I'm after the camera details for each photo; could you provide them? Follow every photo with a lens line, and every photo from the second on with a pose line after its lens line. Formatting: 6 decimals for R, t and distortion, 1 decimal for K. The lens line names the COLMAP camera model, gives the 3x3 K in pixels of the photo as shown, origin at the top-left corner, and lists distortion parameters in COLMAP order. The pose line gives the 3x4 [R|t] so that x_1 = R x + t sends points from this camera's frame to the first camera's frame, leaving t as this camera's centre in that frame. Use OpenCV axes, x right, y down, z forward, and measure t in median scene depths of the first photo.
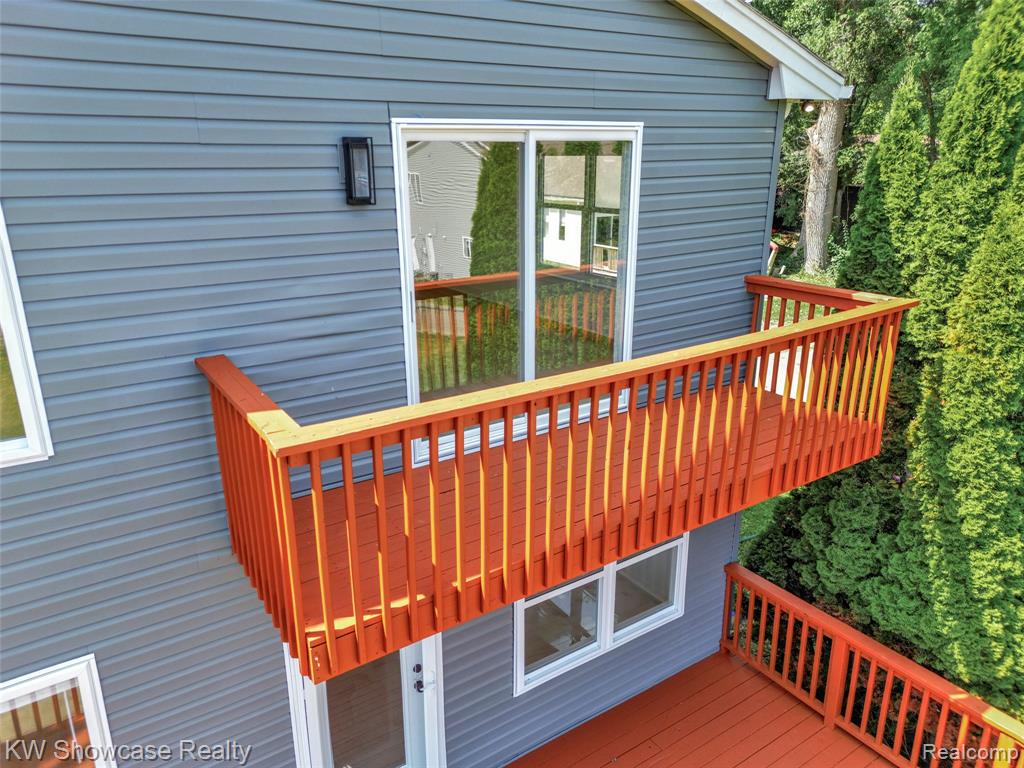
lens RADIAL K [[708.1, 0, 469.1], [0, 708.1, 360.4], [0, 0, 1]] dist [0.064999, -0.067890]
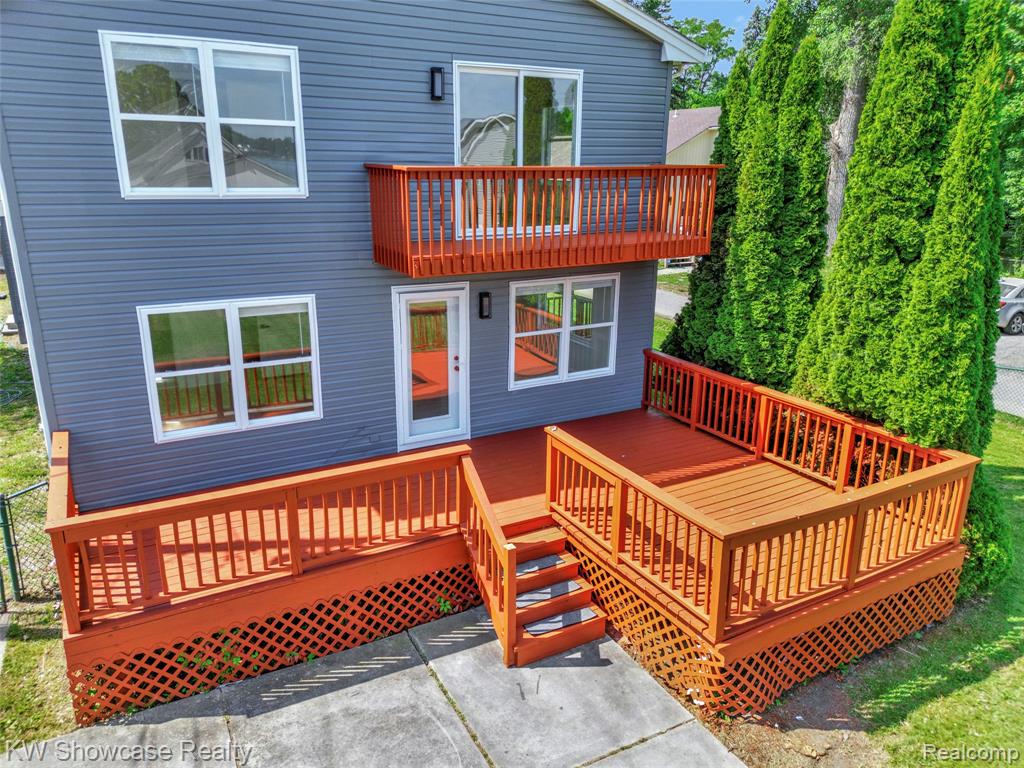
lens RADIAL K [[708.1, 0, 469.1], [0, 708.1, 360.4], [0, 0, 1]] dist [0.064999, -0.067890]
pose [[0.996606, 0.037962, -0.073039, 0.105494], [-0.038640, 0.999222, -0.007895, 0.465377], [0.072683, 0.010690, 0.997298, -0.915445]]
